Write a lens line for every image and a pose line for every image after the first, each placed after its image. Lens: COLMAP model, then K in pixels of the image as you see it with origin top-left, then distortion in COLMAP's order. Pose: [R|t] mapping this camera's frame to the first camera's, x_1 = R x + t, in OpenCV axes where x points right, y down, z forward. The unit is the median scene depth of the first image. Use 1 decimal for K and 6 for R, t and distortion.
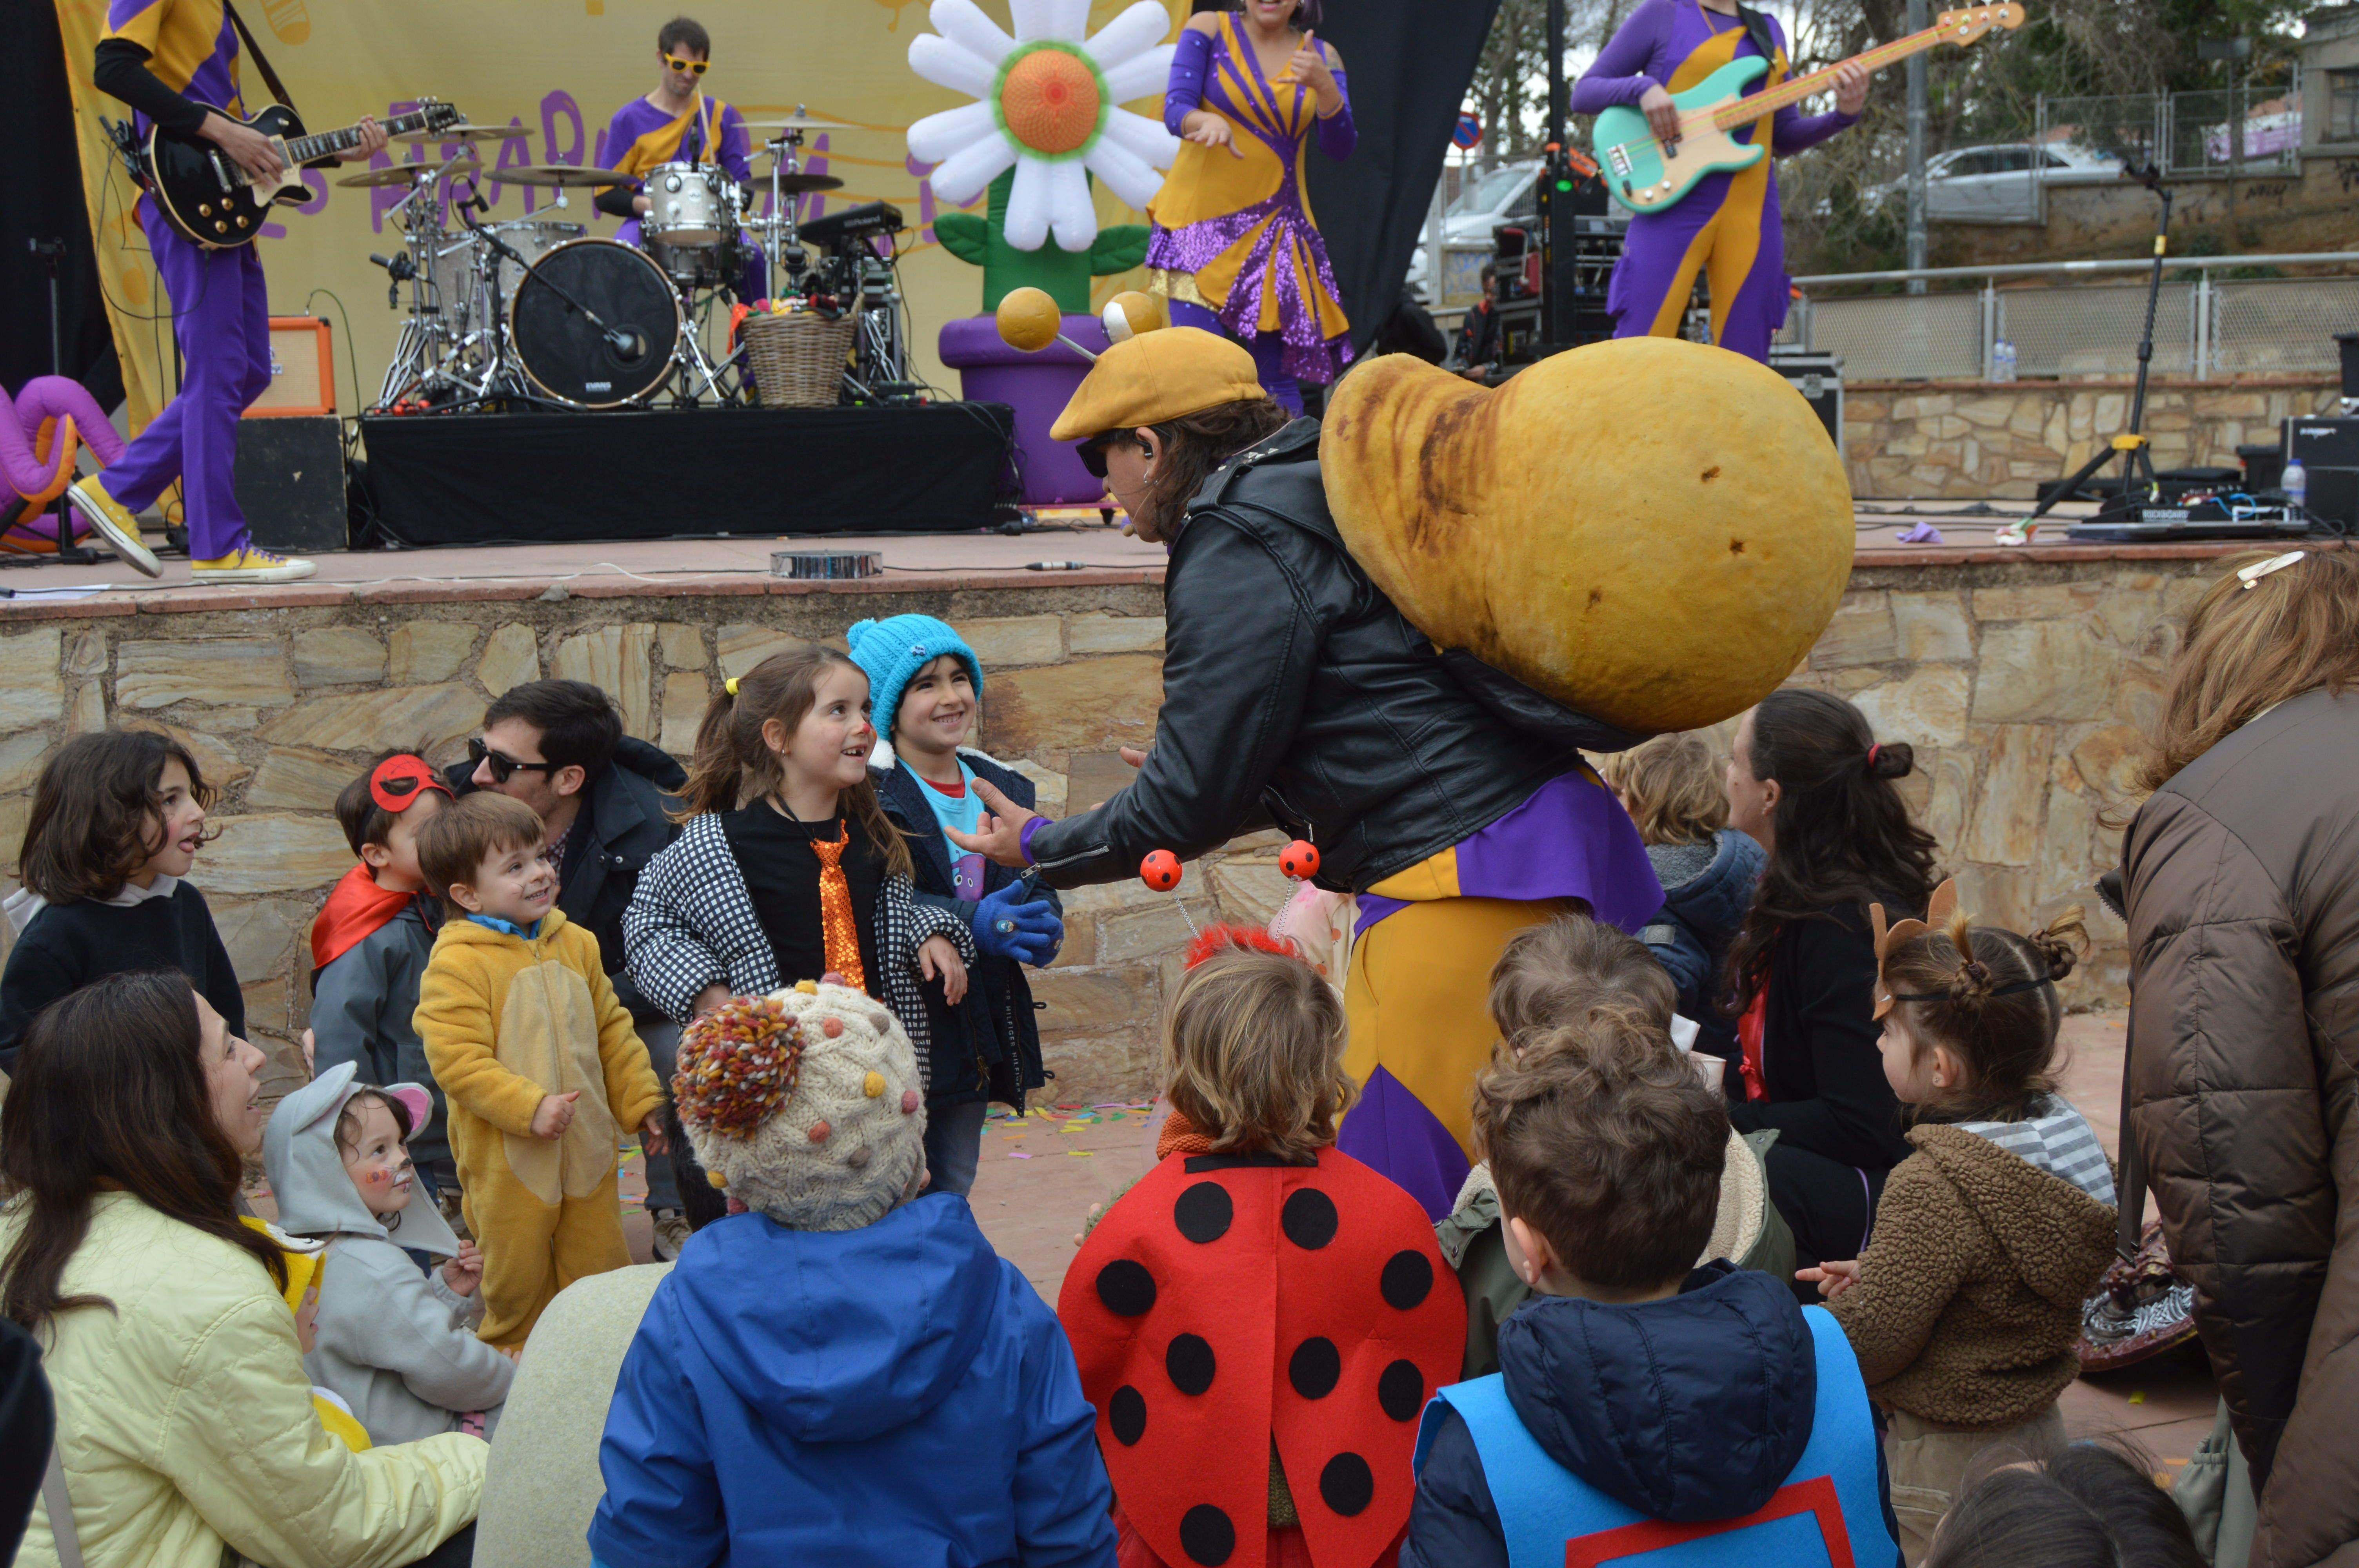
lens RADIAL K [[2566.9, 0, 1179.5], [0, 2566.9, 784.0], [0, 0, 1]] dist [-0.028568, -0.024636]
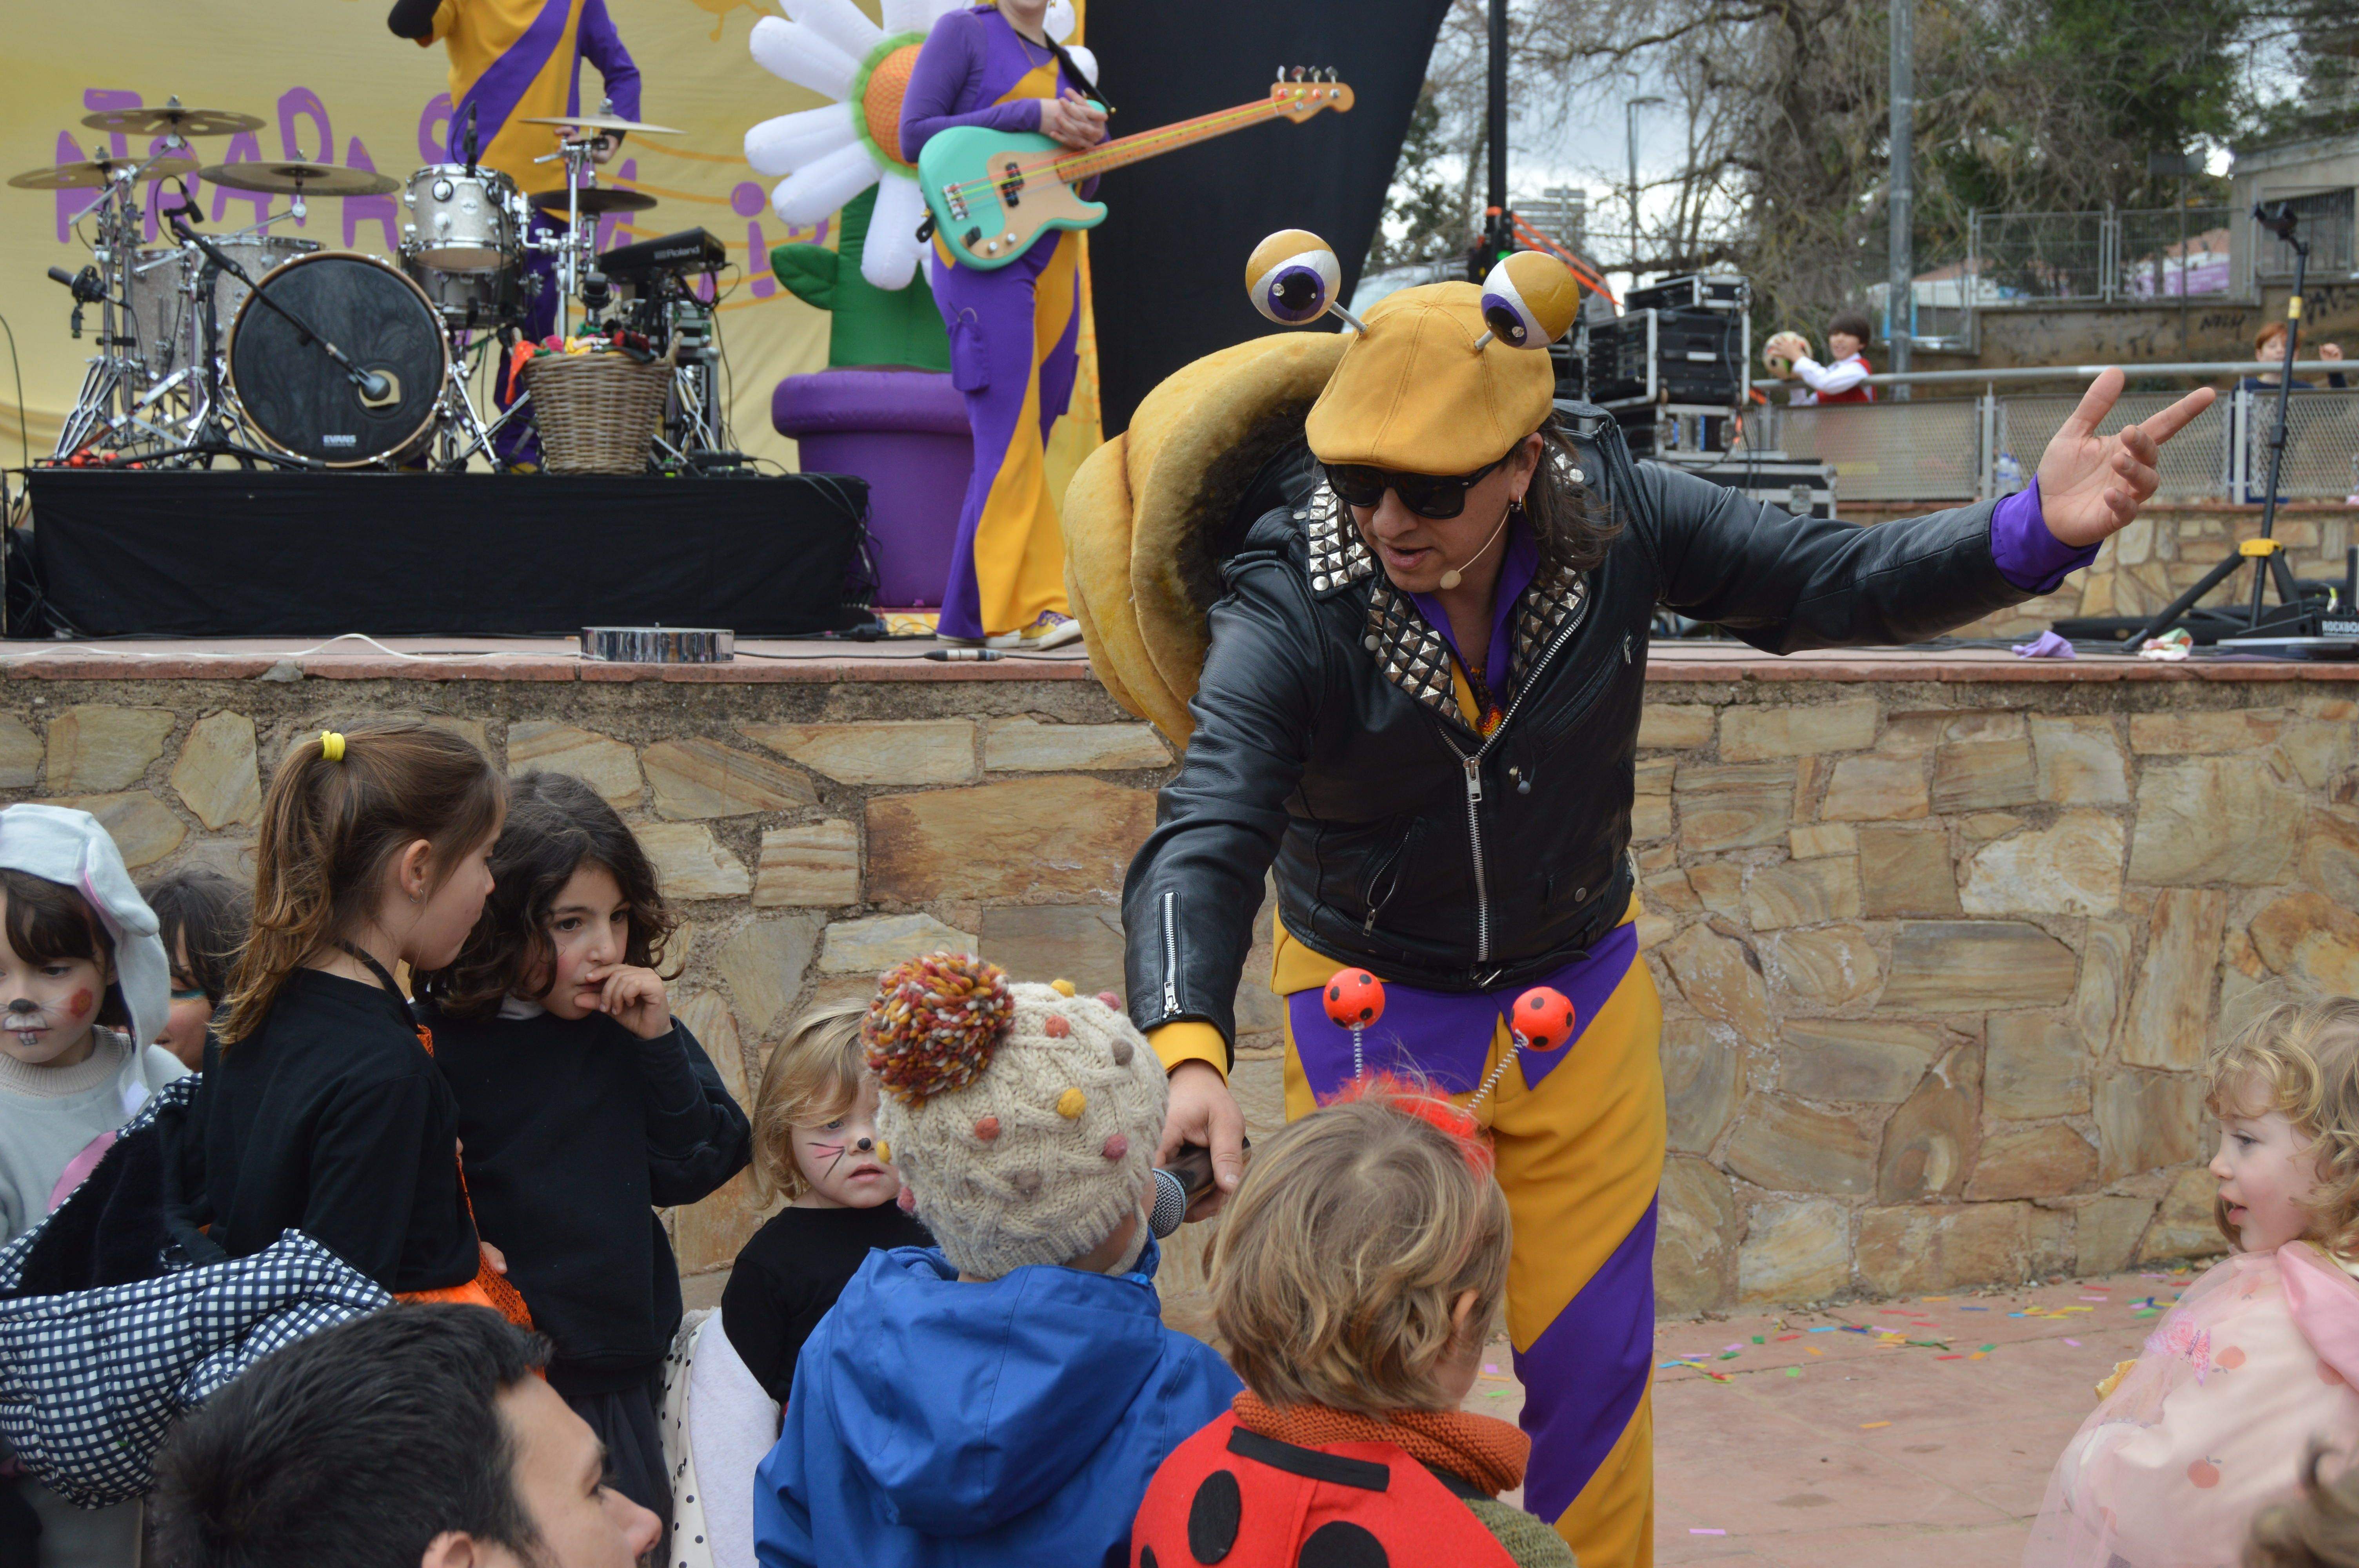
lens RADIAL K [[2920.4, 0, 1179.5], [0, 2920.4, 784.0], [0, 0, 1]] dist [-0.028037, -0.033628]
pose [[0.997646, 0.015591, 0.066774, -0.037058], [-0.011171, 0.997752, -0.066072, 0.006885], [-0.067654, 0.065171, 0.995578, 0.134761]]
